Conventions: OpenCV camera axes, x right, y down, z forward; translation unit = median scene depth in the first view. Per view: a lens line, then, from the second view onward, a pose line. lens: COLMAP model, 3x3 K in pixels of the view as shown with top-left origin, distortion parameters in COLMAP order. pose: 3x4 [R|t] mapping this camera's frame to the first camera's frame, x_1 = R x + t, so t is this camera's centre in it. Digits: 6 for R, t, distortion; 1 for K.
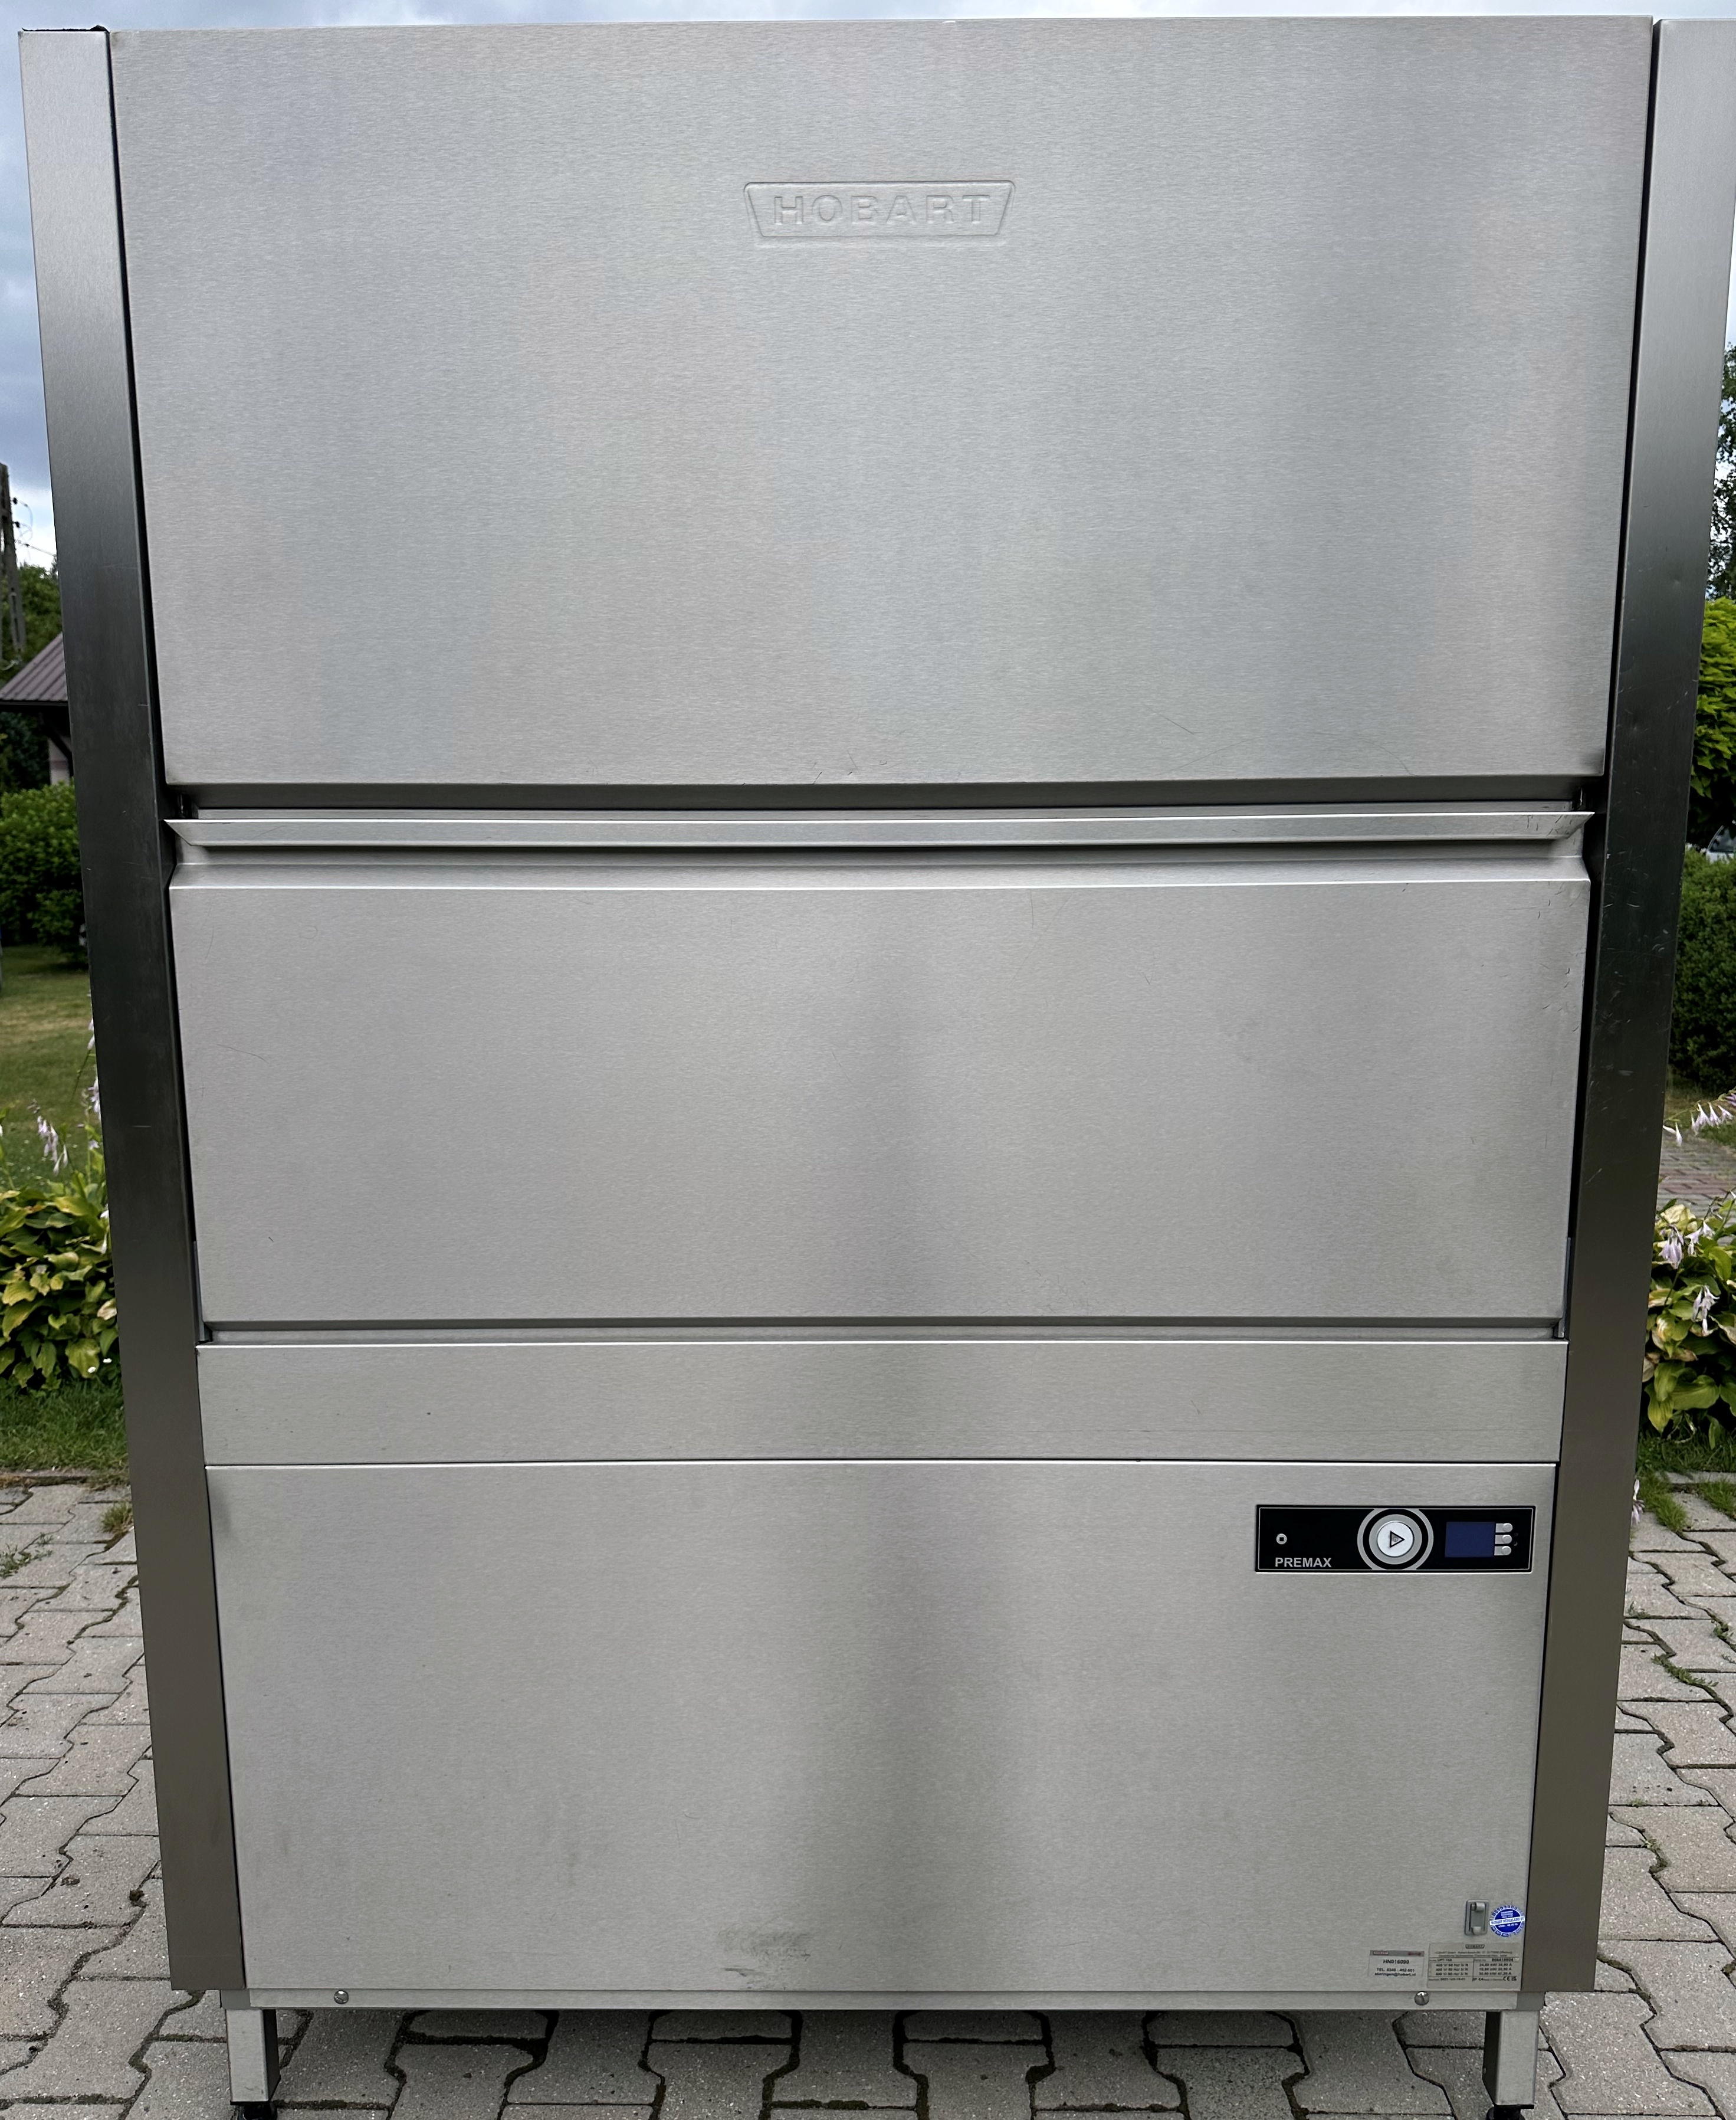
lens RADIAL K [[1610.8, 0, 862.0], [0, 1610.8, 1134.2], [0, 0, 1]] dist [0.054230, -0.036111]
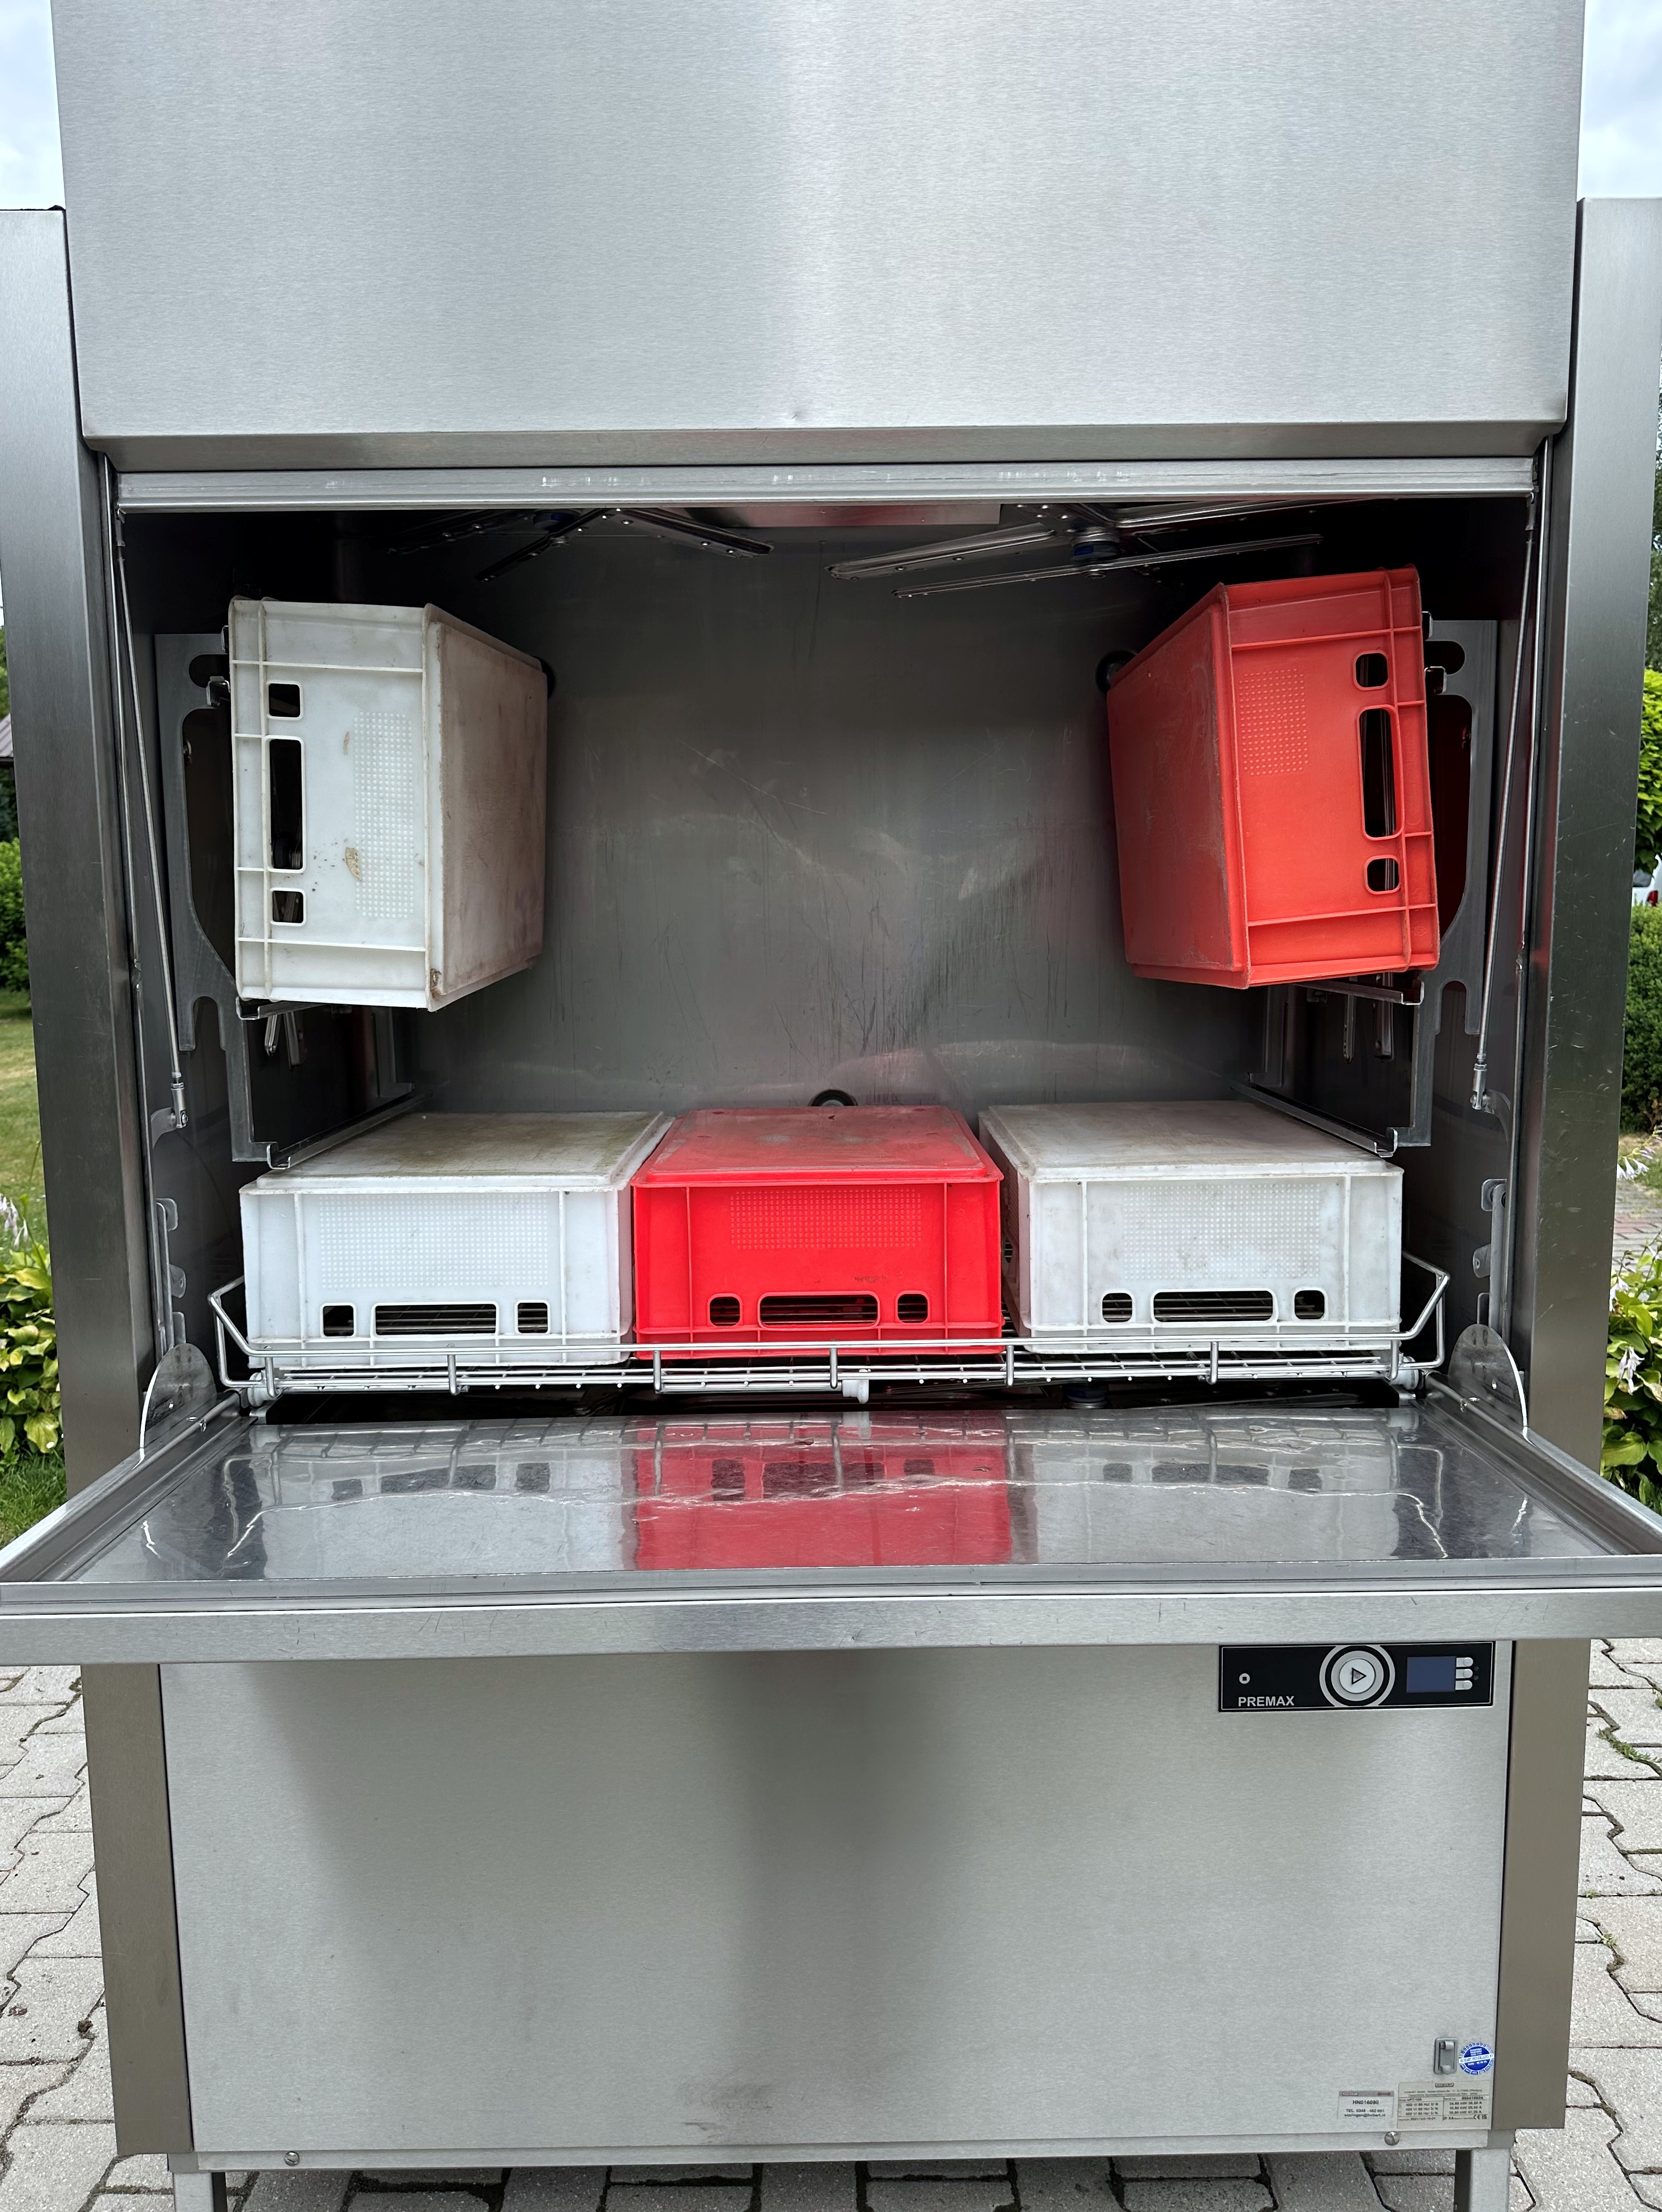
lens RADIAL K [[1555.7, 0, 827.9], [0, 1555.7, 1106.3], [0, 0, 1]] dist [0.030137, -0.008416]
pose [[0.999835, -0.010088, 0.015093, -0.006086], [0.010624, 0.999301, -0.035841, -0.060675], [-0.014721, 0.035995, 0.999244, 0.029577]]
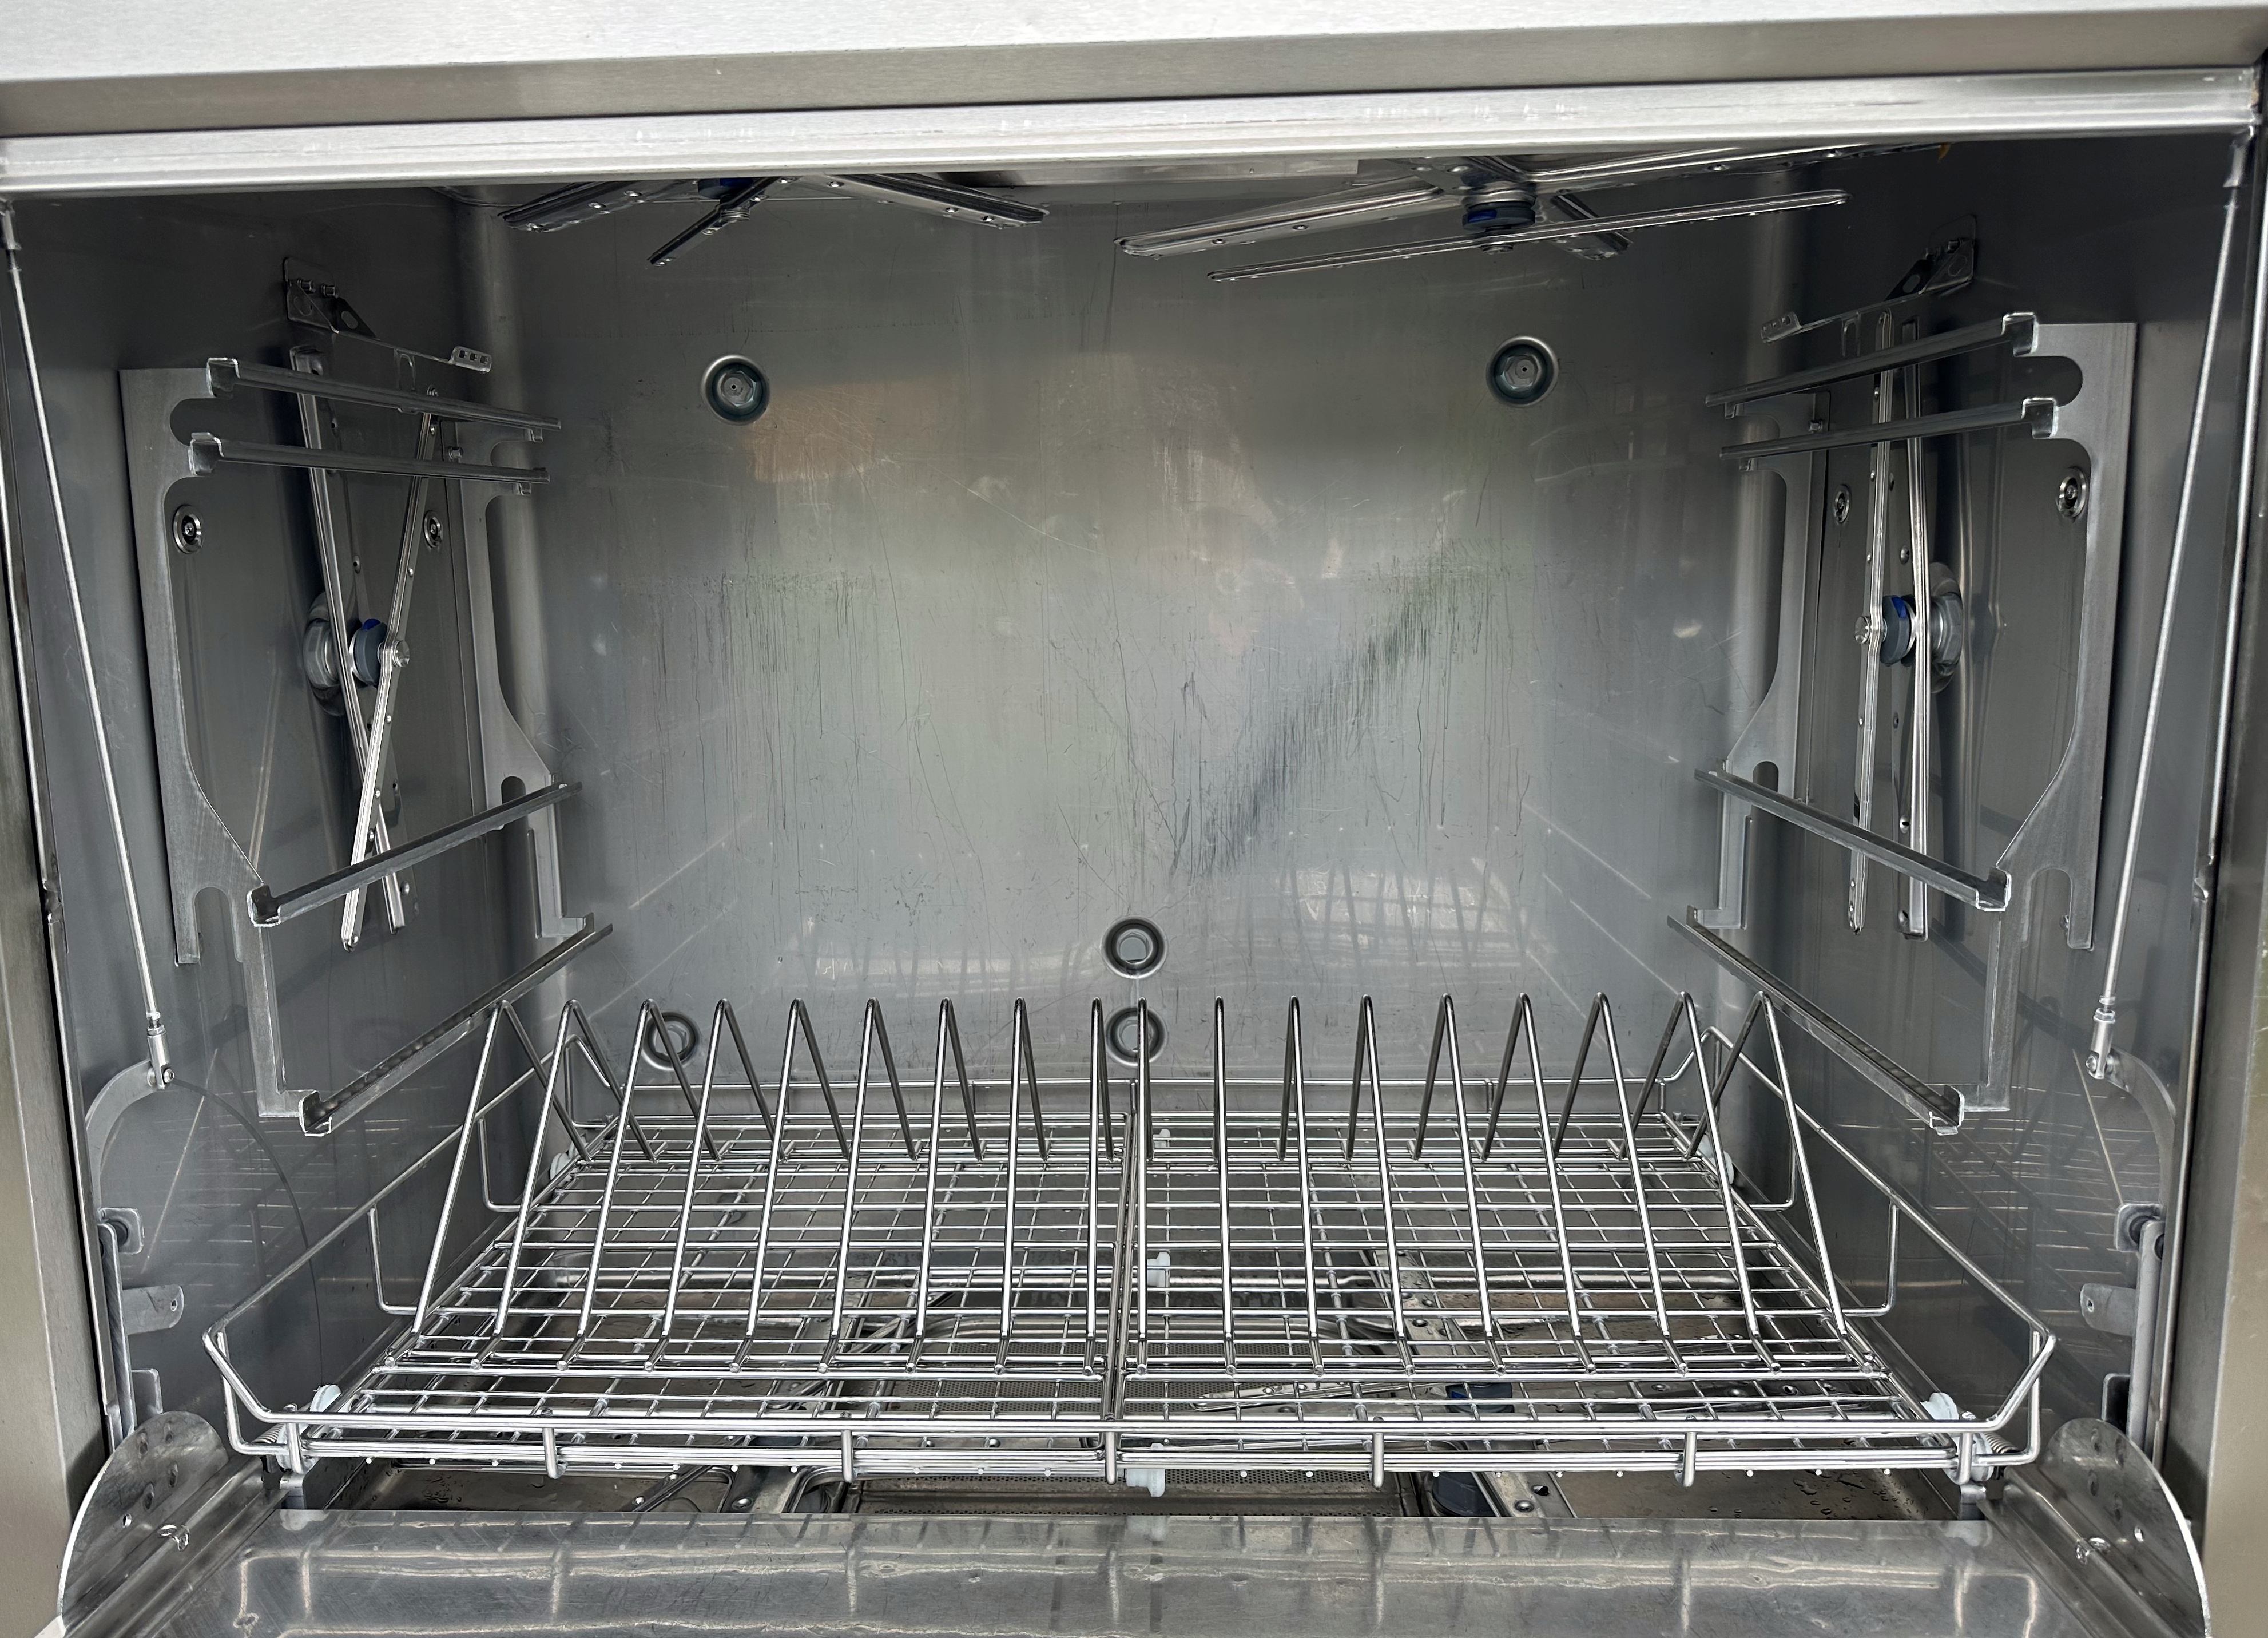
lens RADIAL K [[1607.2, 0, 1090.5], [0, 1607.2, 792.6], [0, 0, 1]] dist [0.016107, -0.005815]
pose [[0.999413, -0.009641, -0.032878, 0.024951], [0.009158, 0.999849, -0.014787, -0.189563], [0.033016, 0.014477, 0.999350, 0.306296]]
